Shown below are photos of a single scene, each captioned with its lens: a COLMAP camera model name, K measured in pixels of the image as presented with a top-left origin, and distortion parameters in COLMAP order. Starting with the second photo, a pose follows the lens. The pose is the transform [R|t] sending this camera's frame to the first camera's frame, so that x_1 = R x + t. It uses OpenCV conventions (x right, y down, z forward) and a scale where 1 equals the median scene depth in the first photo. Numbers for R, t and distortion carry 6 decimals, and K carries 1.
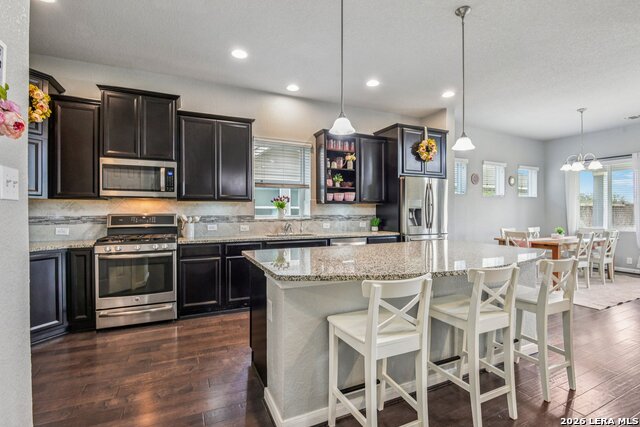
lens RADIAL K [[297.8, 0, 317.8], [0, 297.8, 212.3], [0, 0, 1]] dist [-0.008593, -0.004905]
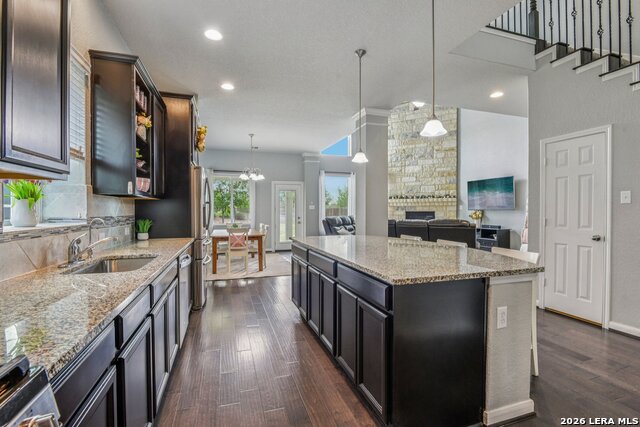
lens RADIAL K [[297.8, 0, 319.2], [0, 297.8, 215.6], [0, 0, 1]] dist [-0.008593, -0.004905]
pose [[0.115424, -0.016712, 0.993176, -0.472065], [0.003870, 0.999858, 0.016375, 0.001765], [-0.993309, 0.001954, 0.115473, 0.581916]]
